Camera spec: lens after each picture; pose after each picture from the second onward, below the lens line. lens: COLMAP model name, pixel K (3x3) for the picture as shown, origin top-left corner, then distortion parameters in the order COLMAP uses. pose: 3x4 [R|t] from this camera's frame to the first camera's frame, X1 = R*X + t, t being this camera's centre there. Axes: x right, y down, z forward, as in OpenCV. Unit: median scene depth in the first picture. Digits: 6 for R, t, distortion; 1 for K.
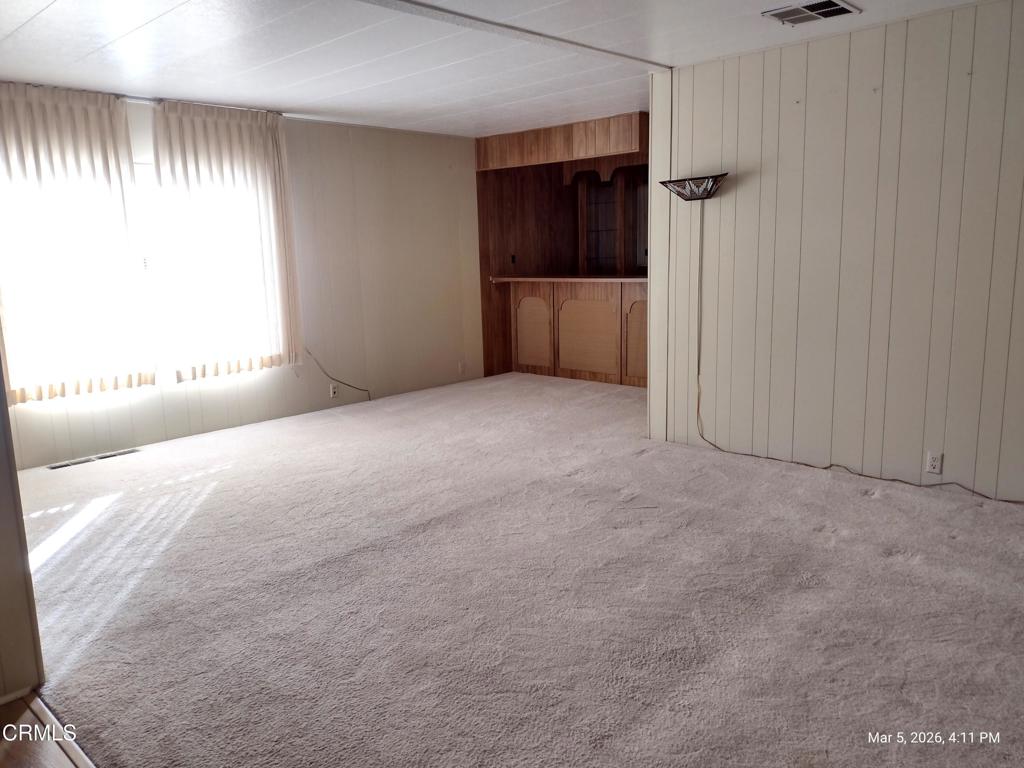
lens RADIAL K [[754.4, 0, 541.1], [0, 754.4, 382.6], [0, 0, 1]] dist [-0.004450, -0.032205]
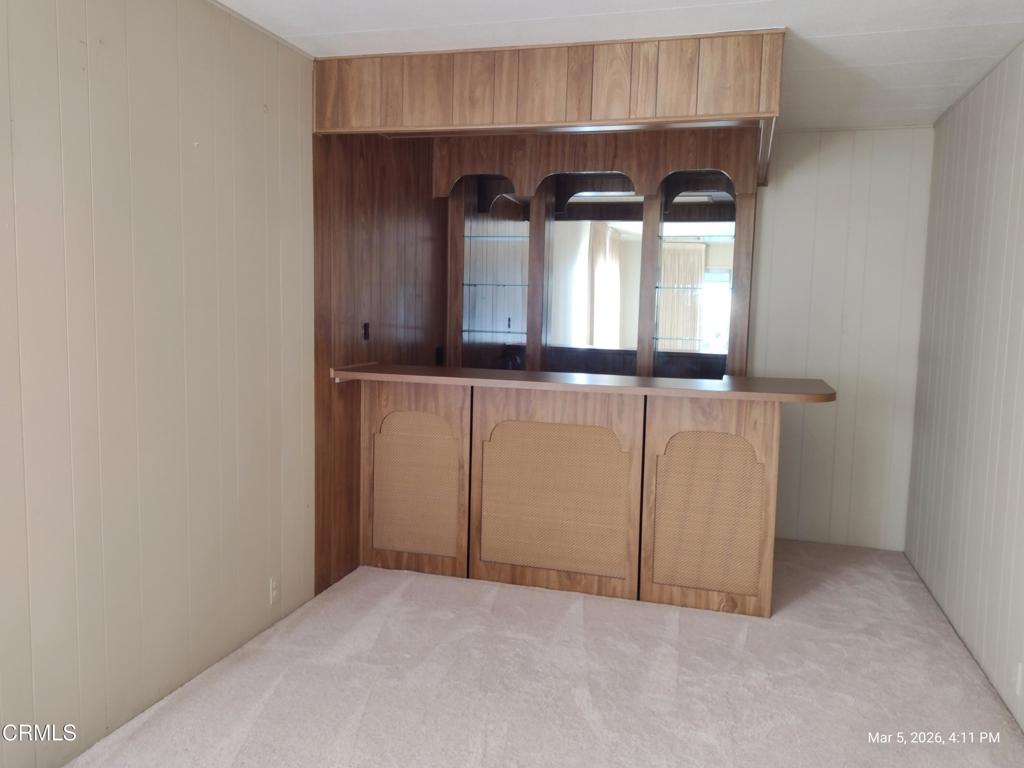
lens RADIAL K [[754.4, 0, 541.1], [0, 754.4, 382.6], [0, 0, 1]] dist [-0.004450, -0.032205]
pose [[0.892805, 0.009337, 0.450346, -0.164965], [0.026914, 0.996893, -0.074025, -0.099502], [-0.449638, 0.078211, 0.889780, 0.564186]]
